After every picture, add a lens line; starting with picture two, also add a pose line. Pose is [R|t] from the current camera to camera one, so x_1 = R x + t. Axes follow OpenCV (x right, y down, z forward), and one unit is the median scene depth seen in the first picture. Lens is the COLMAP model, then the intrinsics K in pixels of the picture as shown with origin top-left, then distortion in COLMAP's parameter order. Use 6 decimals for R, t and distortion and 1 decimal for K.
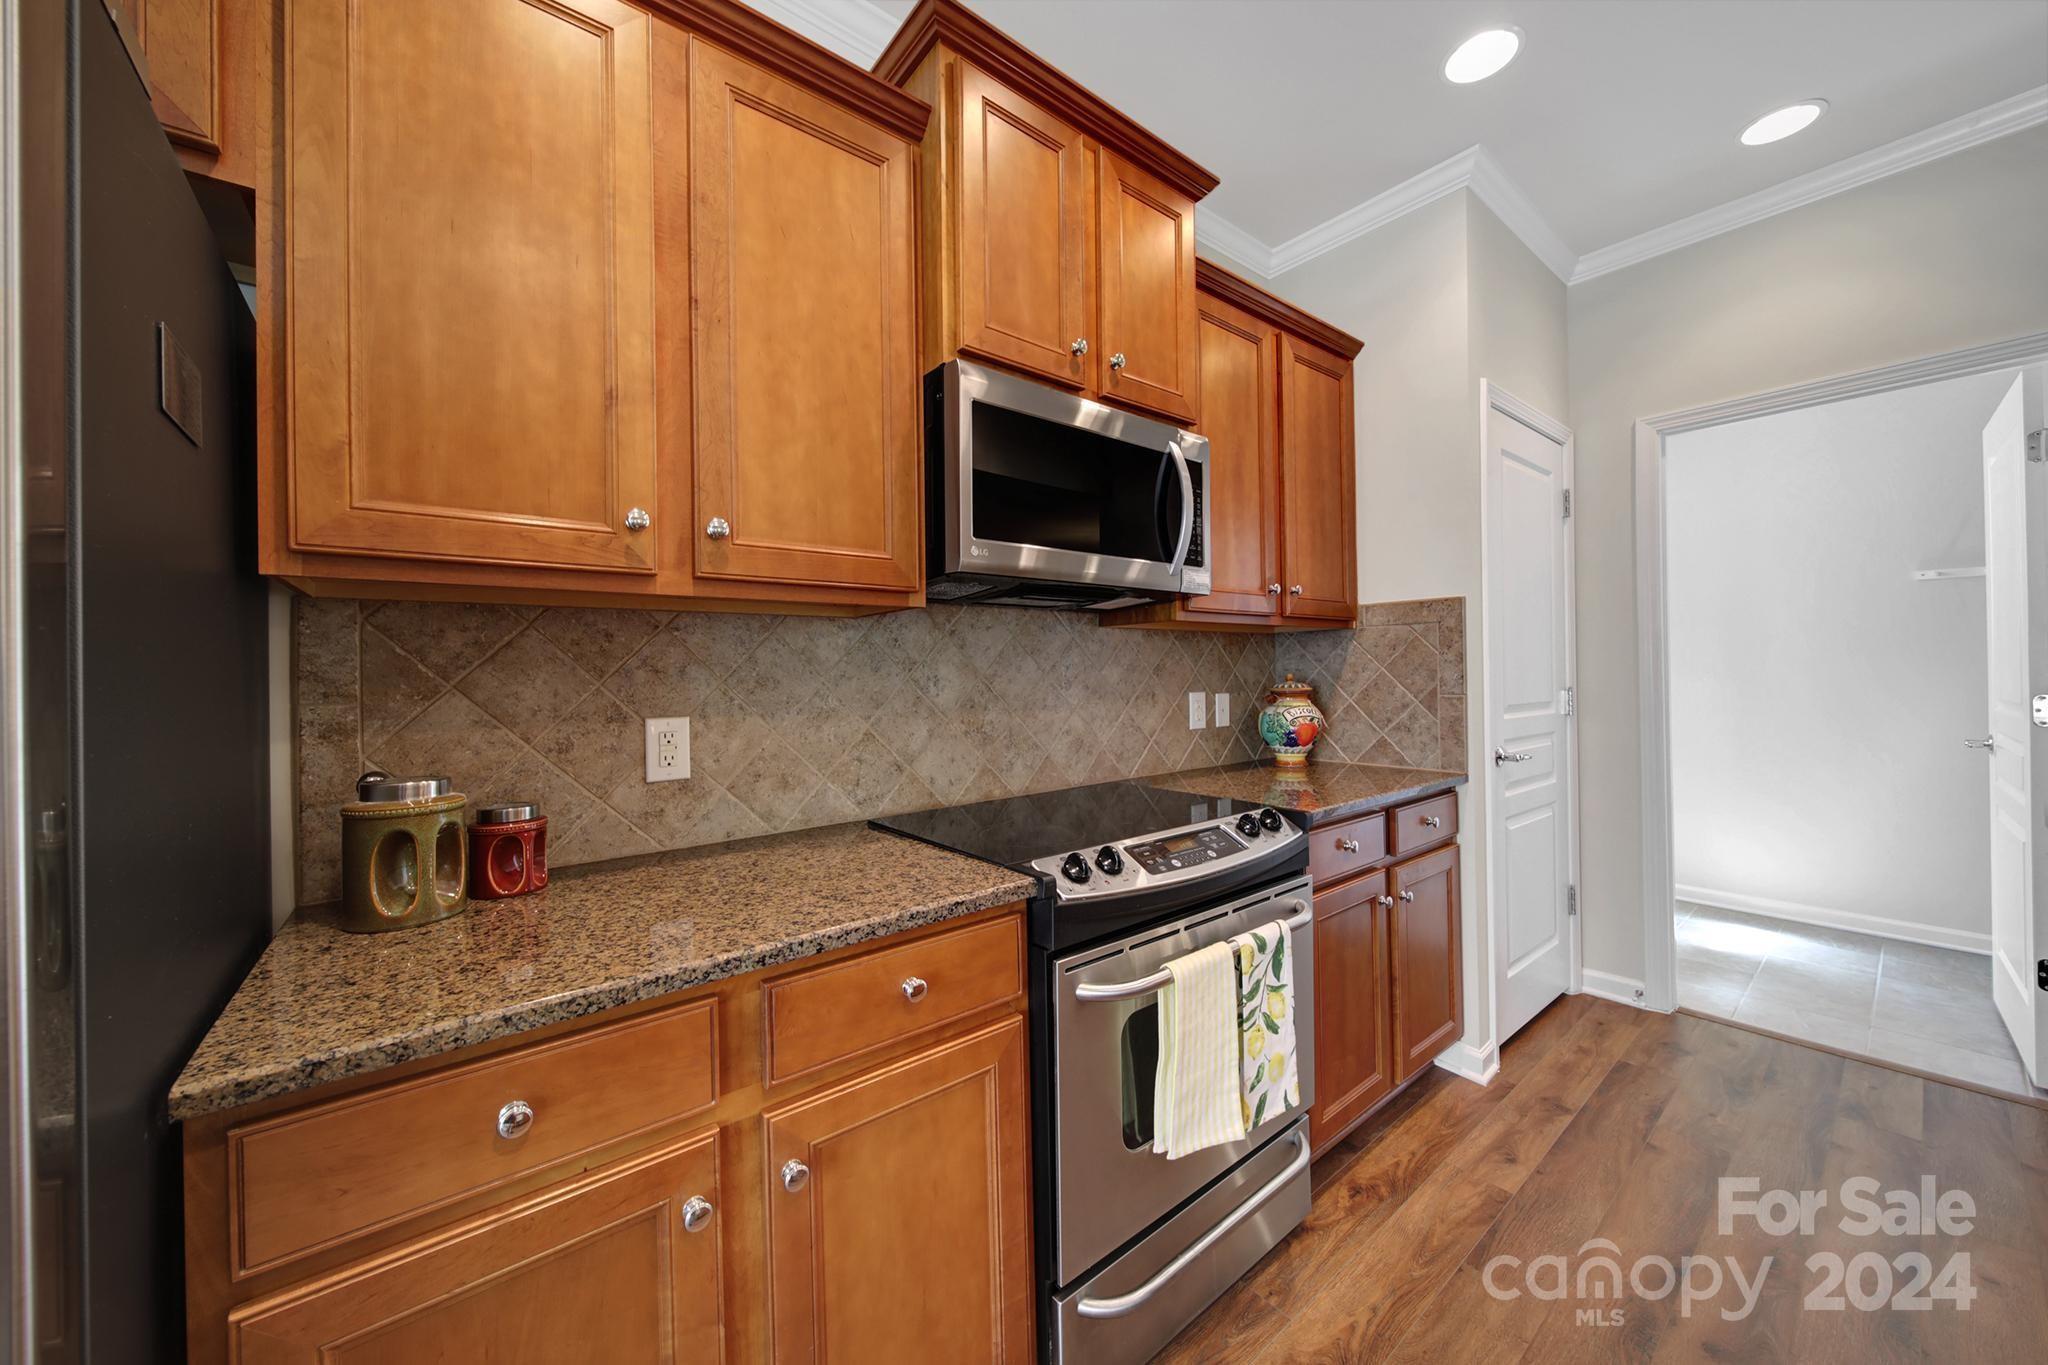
lens RADIAL K [[721.8, 0, 1026.7], [0, 721.8, 668.1], [0, 0, 1]] dist [0.000636, -0.000370]
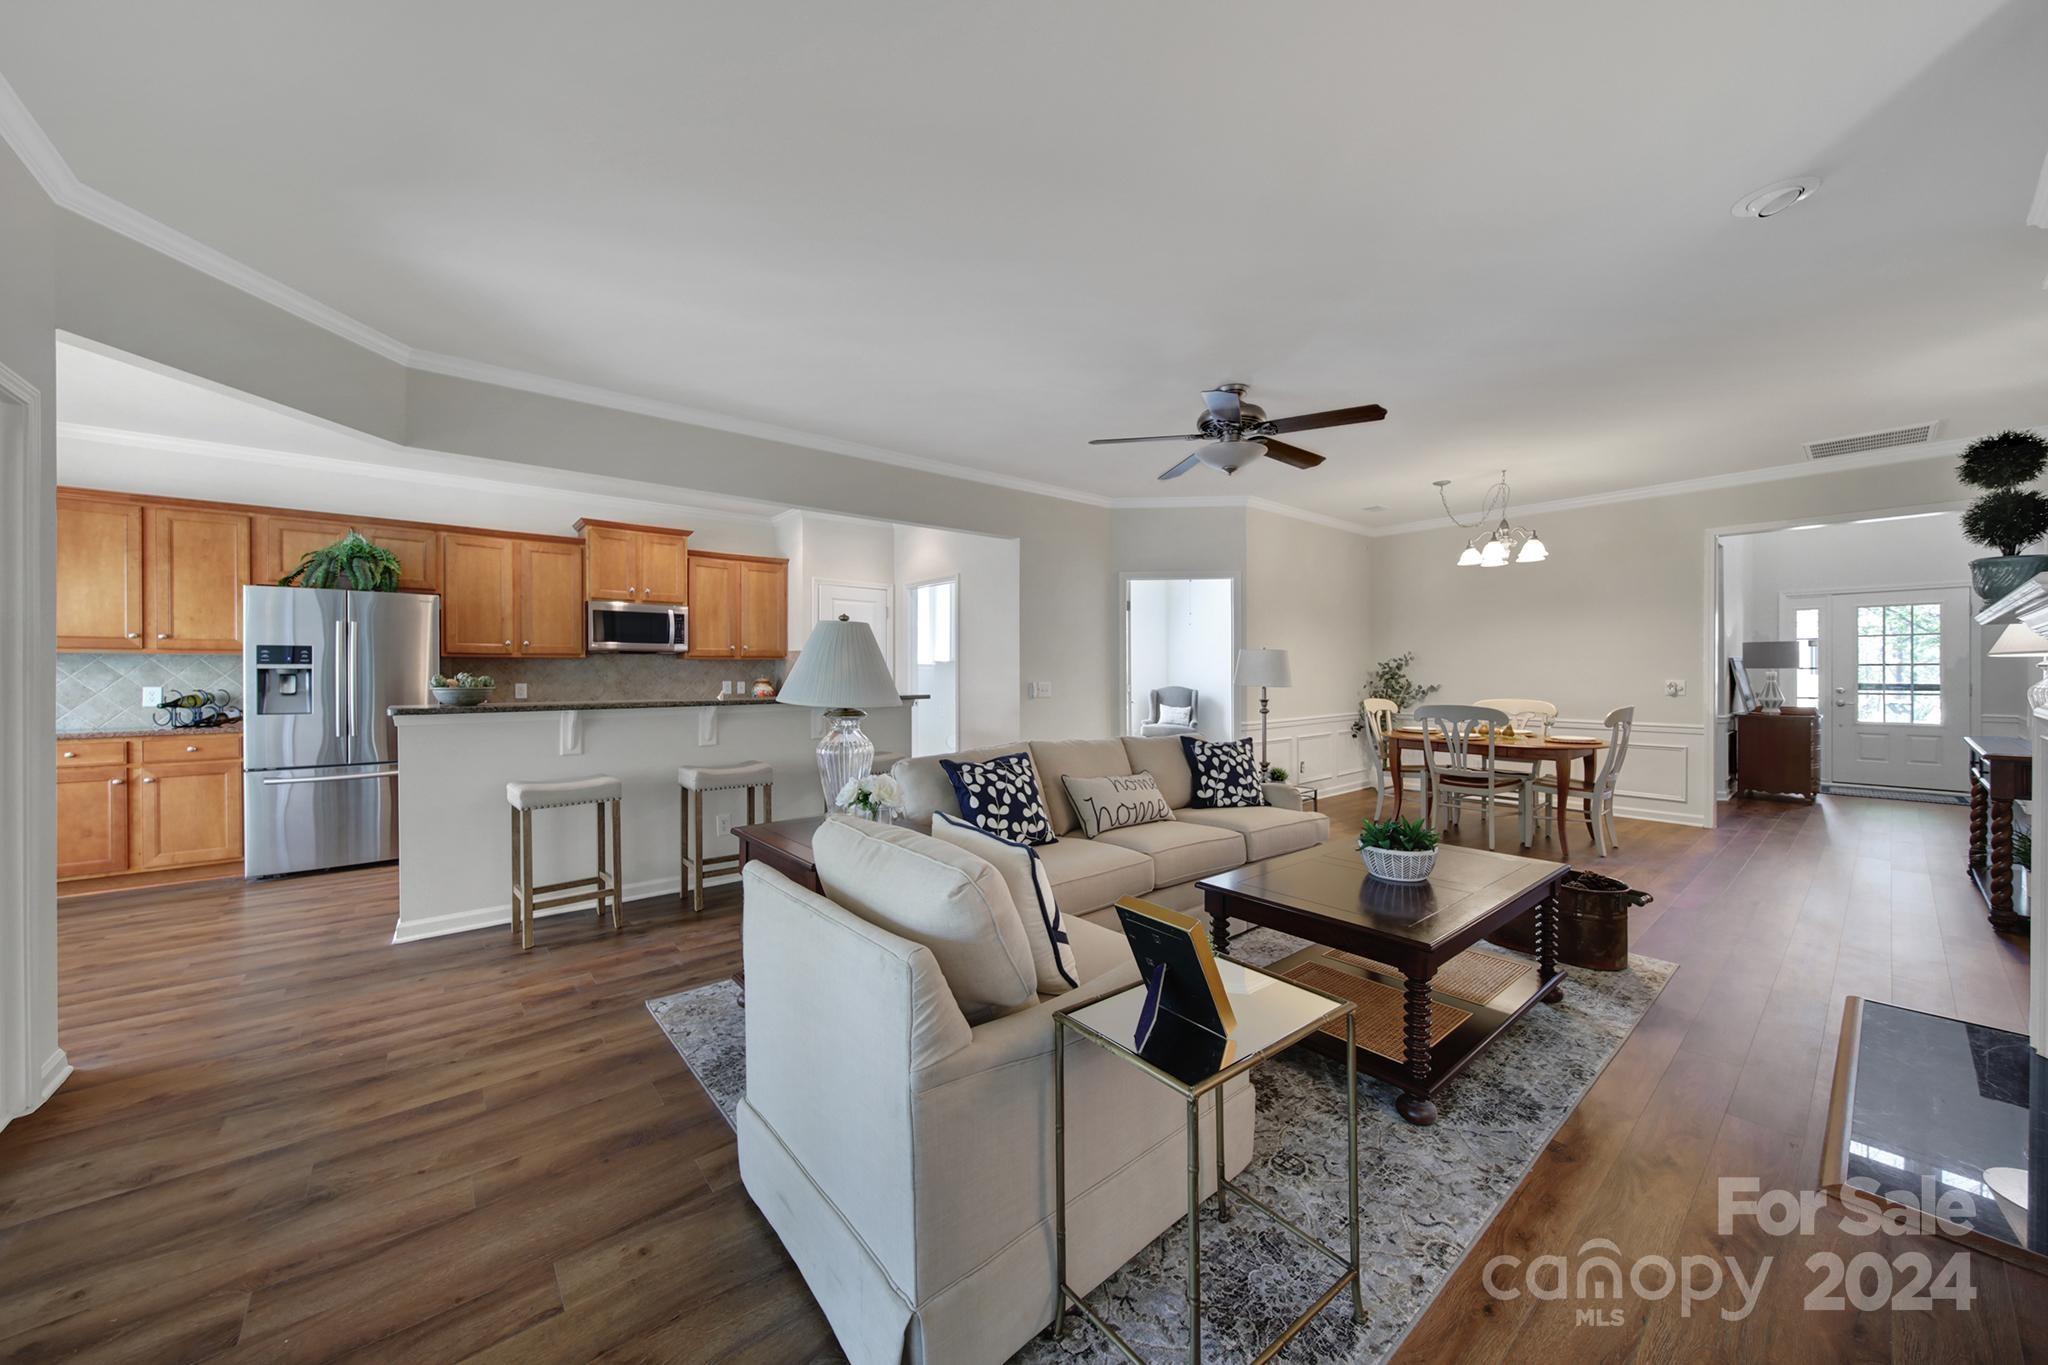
lens RADIAL K [[721.8, 0, 1029.3], [0, 721.8, 670.0], [0, 0, 1]] dist [0.000636, -0.000370]
pose [[0.999778, 0.002530, 0.020922, 2.332053], [-0.002419, 0.999983, -0.005296, 0.005094], [-0.020935, 0.005244, 0.999767, -3.210695]]
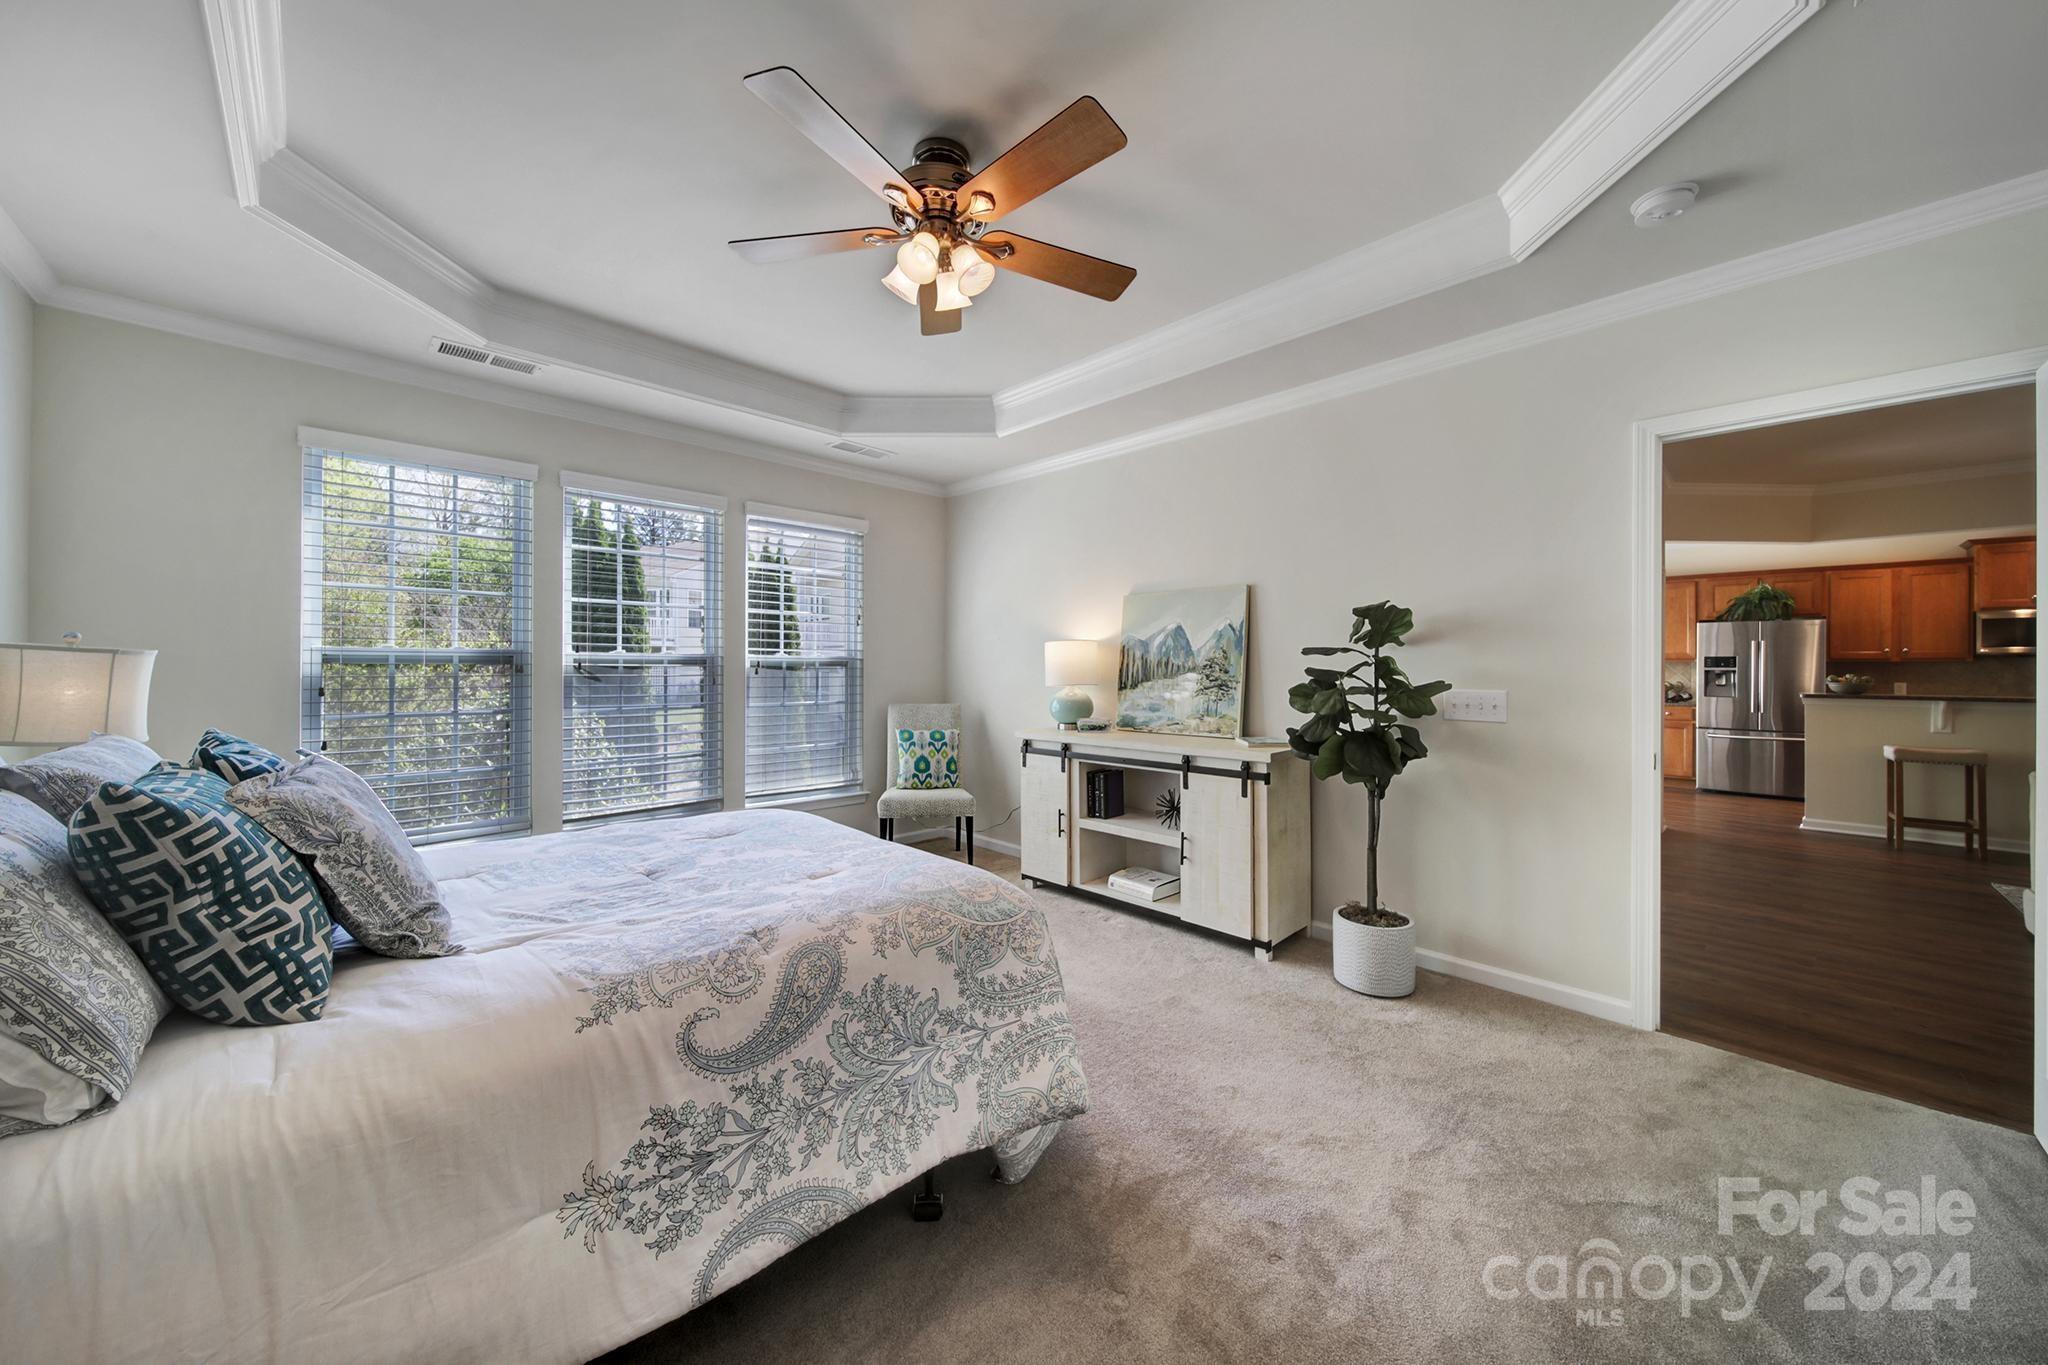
lens RADIAL K [[721.8, 0, 1019.4], [0, 721.8, 669.1], [0, 0, 1]] dist [0.000636, -0.000370]
pose [[0.086471, 0.007227, -0.996228, 3.940910], [-0.008858, 0.999940, 0.006485, -0.006826], [0.996215, 0.008264, 0.086530, -5.500232]]
